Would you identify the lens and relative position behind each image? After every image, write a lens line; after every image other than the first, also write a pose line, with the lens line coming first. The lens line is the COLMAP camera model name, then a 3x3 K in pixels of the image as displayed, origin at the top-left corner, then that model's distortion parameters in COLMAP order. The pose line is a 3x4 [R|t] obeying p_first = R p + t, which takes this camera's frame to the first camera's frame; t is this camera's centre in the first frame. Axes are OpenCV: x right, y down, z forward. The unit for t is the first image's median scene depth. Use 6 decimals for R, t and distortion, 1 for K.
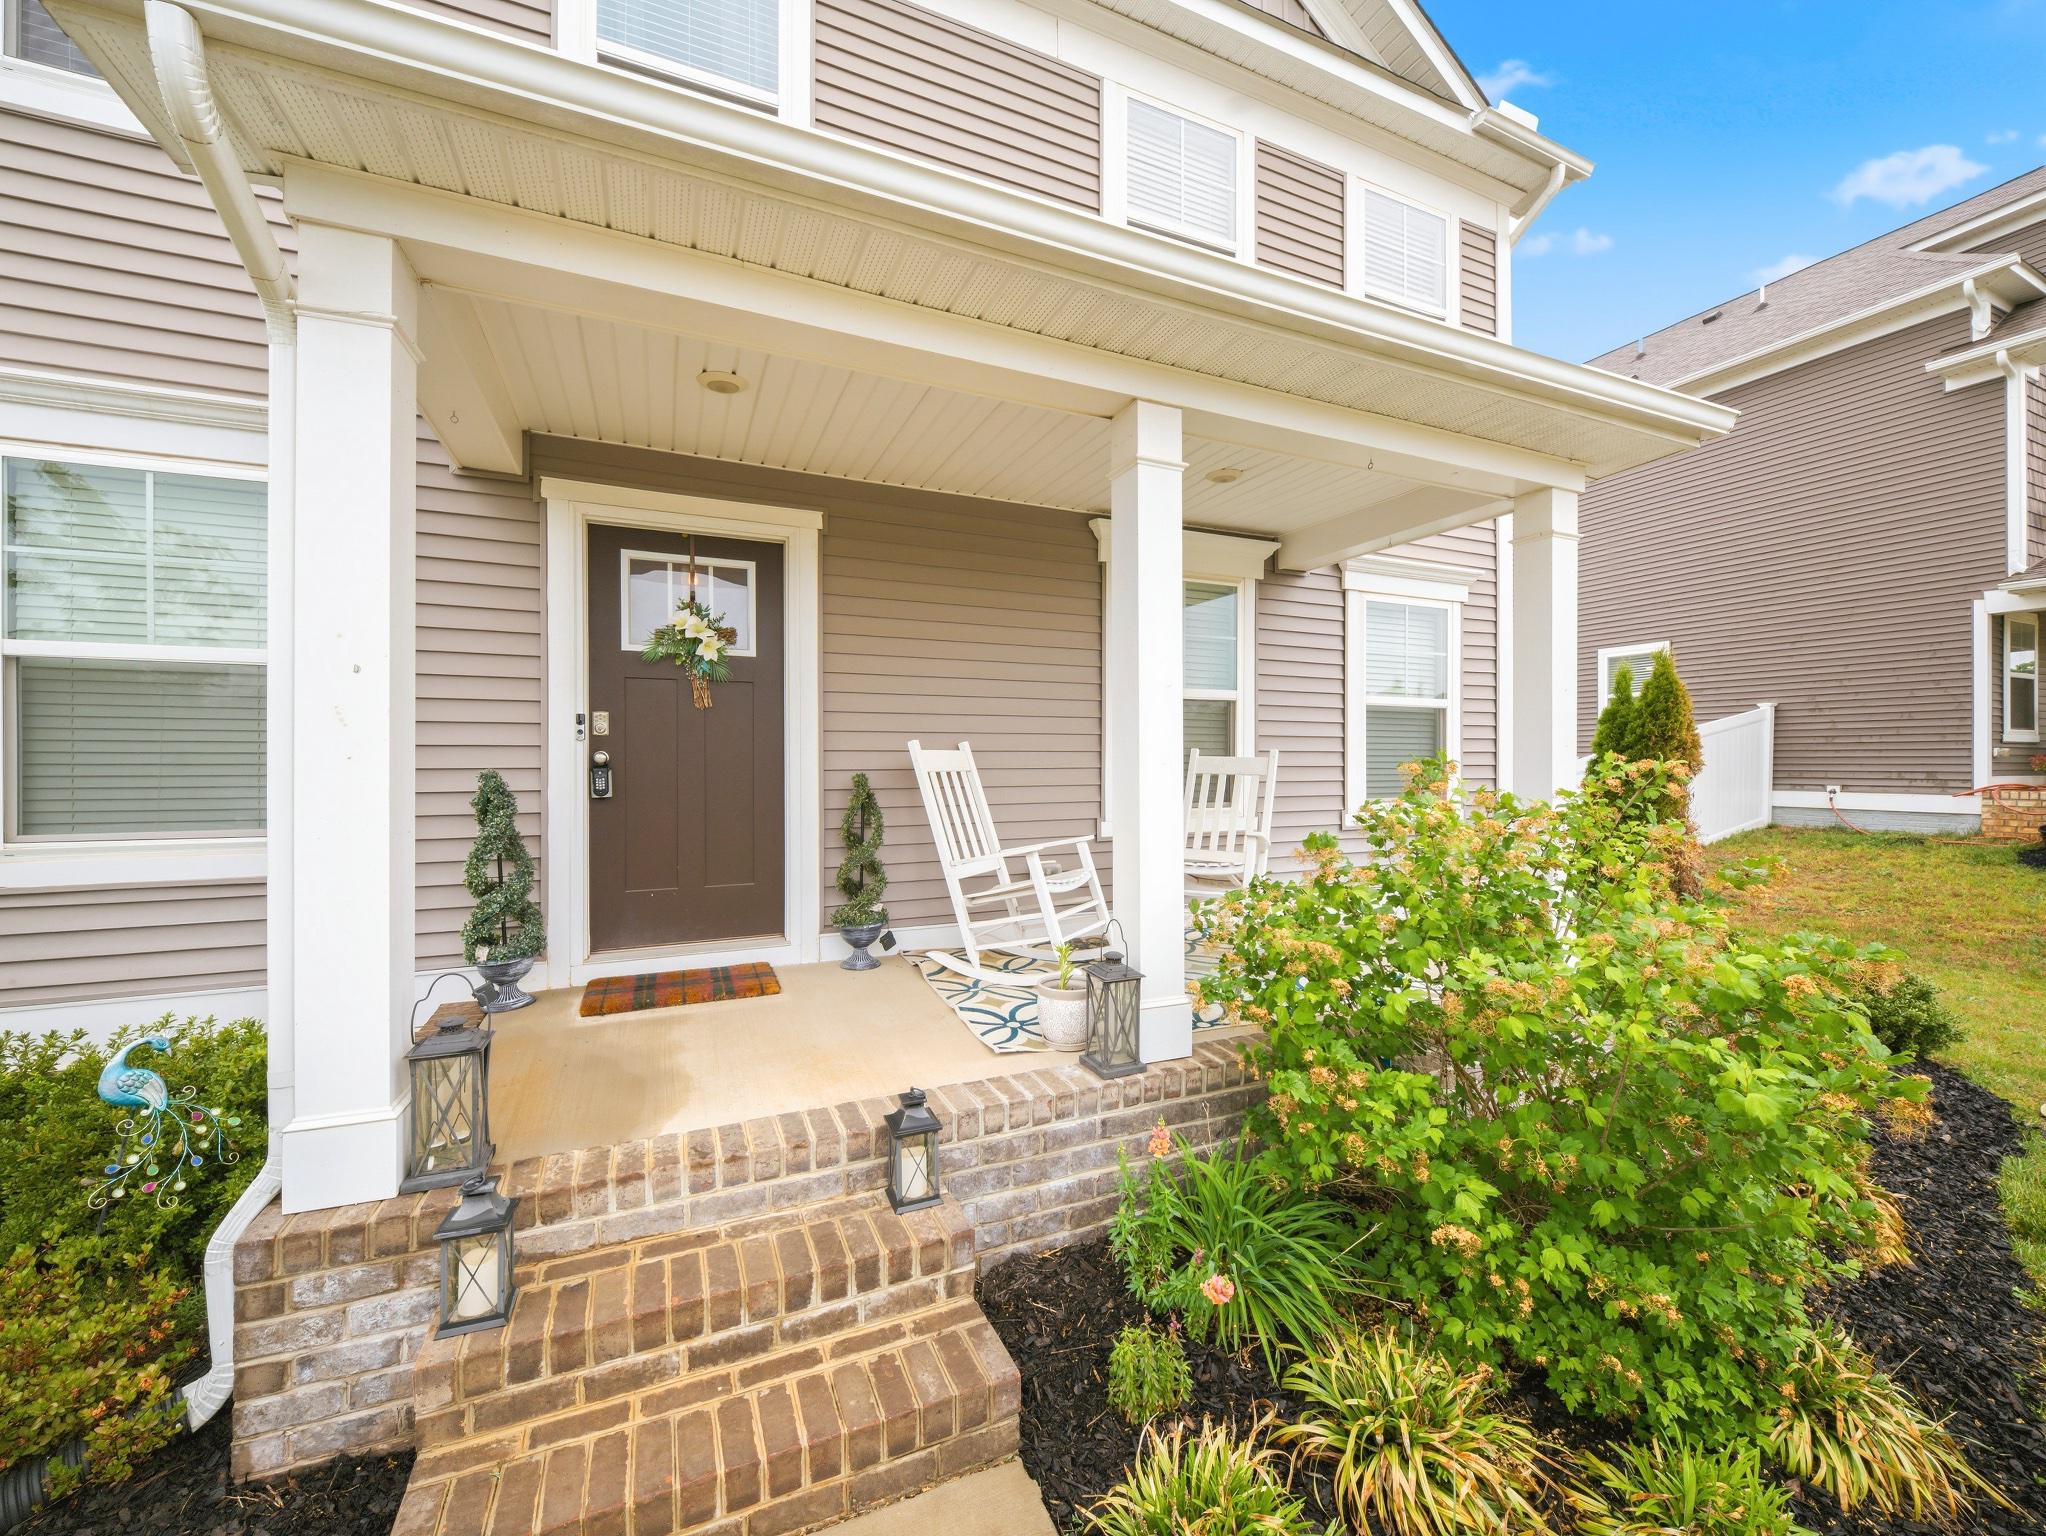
lens RADIAL K [[825.7, 0, 1026.8], [0, 825.7, 775.2], [0, 0, 1]] dist [0.012988, -0.005122]
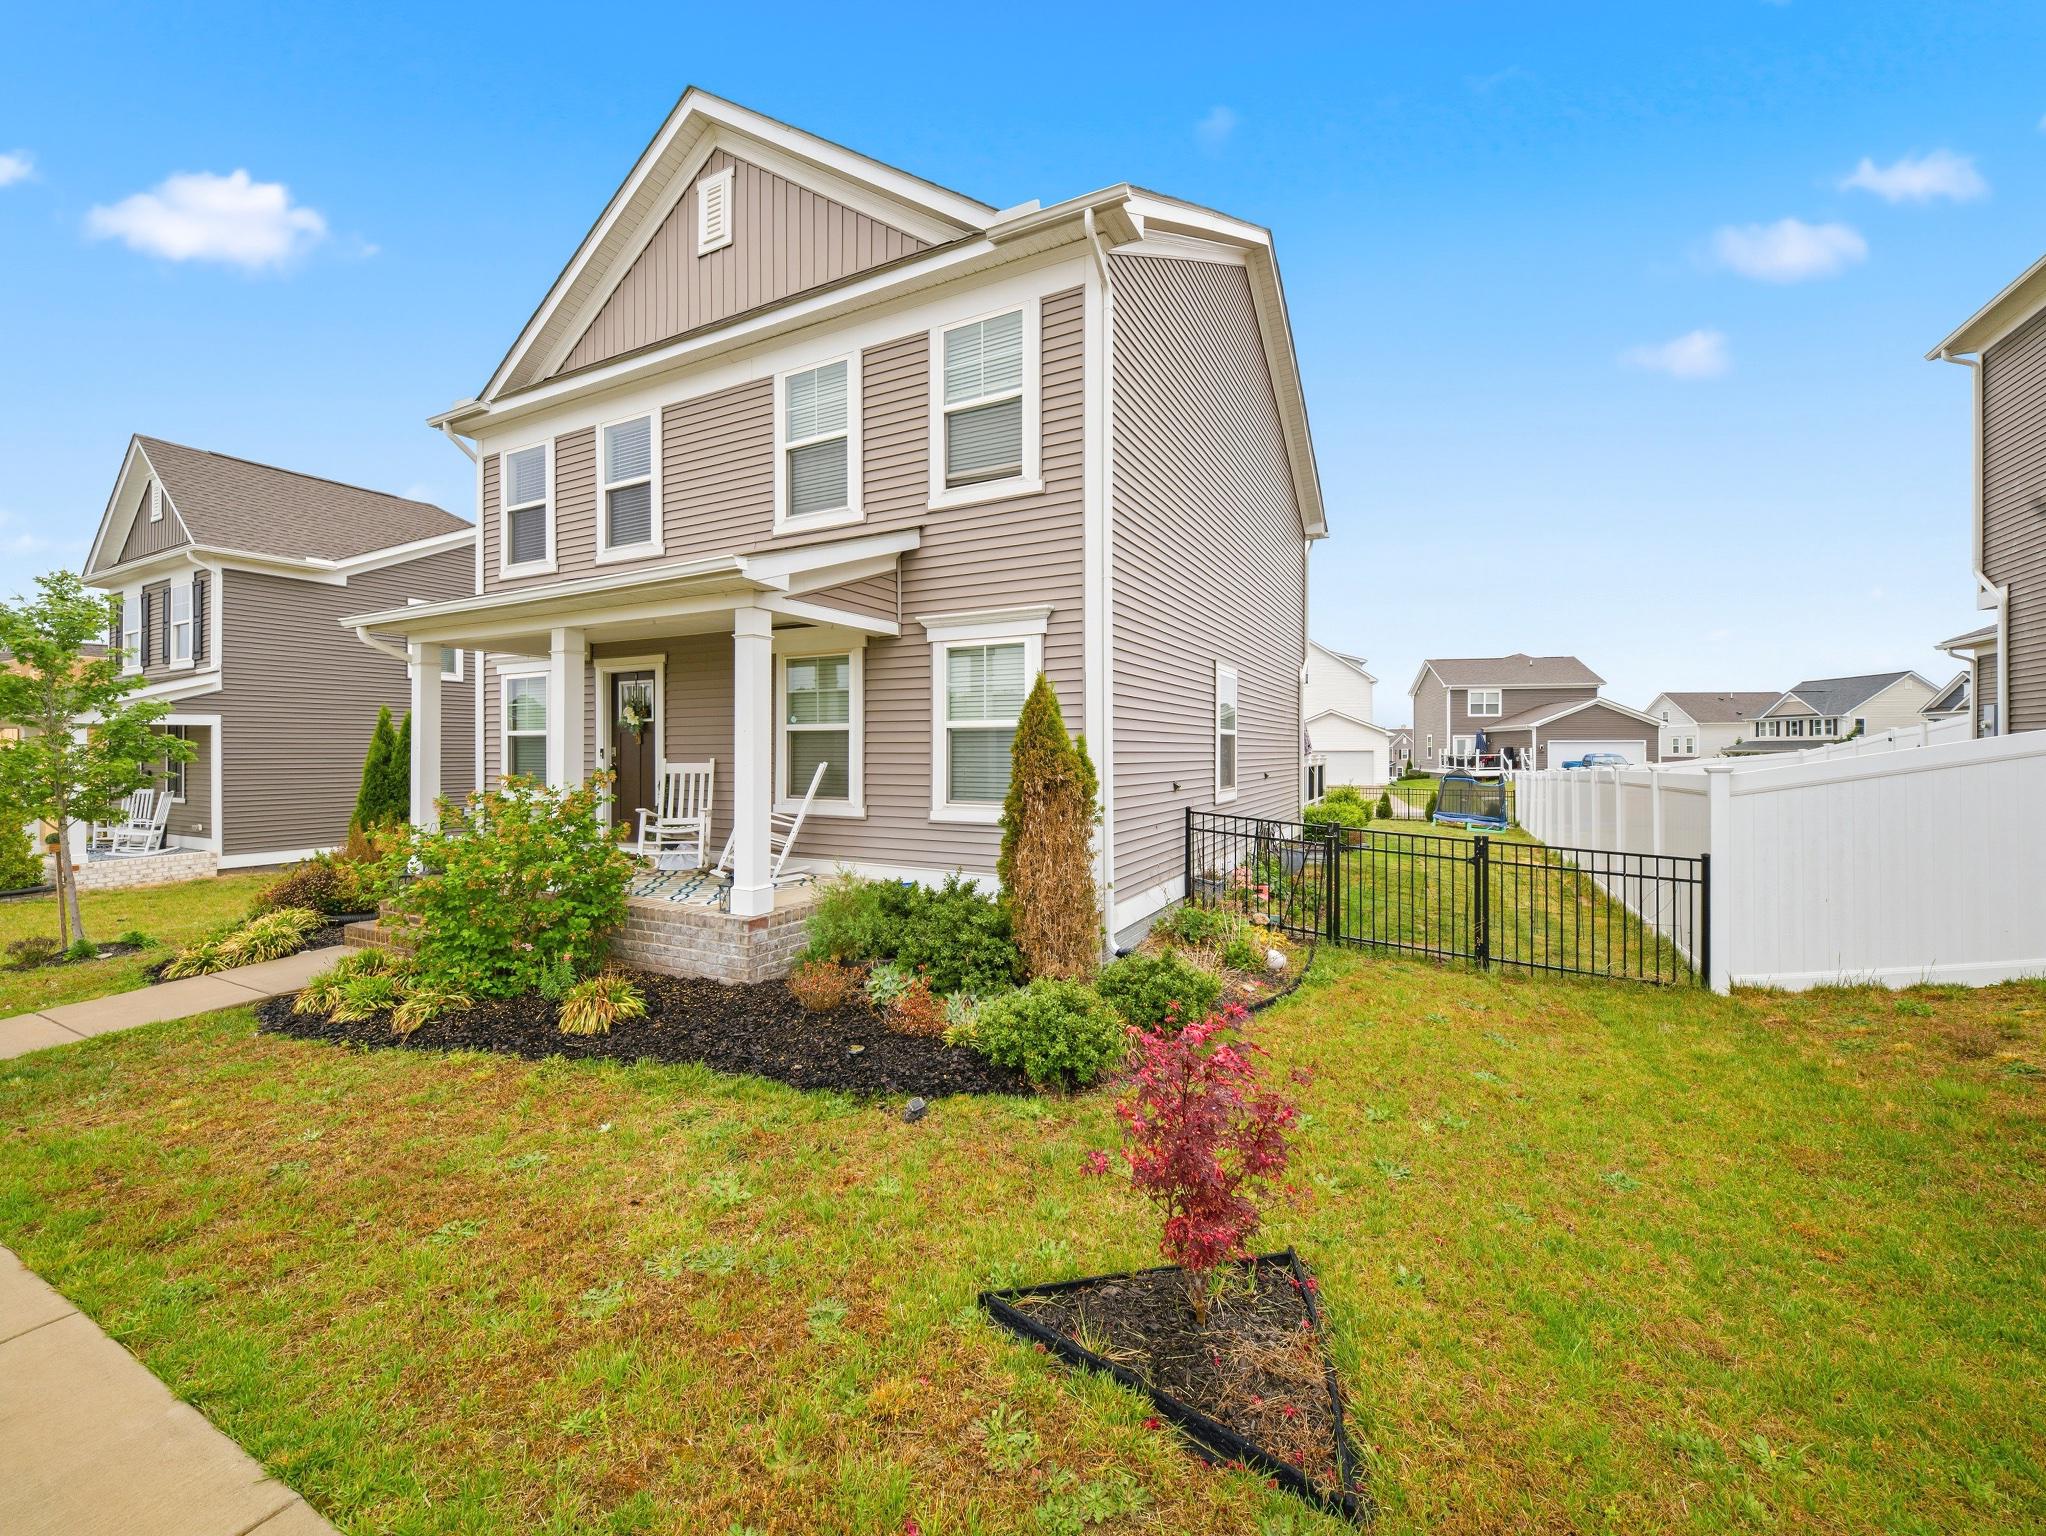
lens RADIAL K [[825.7, 0, 1026.8], [0, 825.7, 775.2], [0, 0, 1]] dist [0.012988, -0.005122]
pose [[0.615150, 0.022003, -0.788103, 1.636554], [-0.007787, 0.999731, 0.021834, -0.042483], [0.788372, -0.007294, 0.615156, 0.321211]]
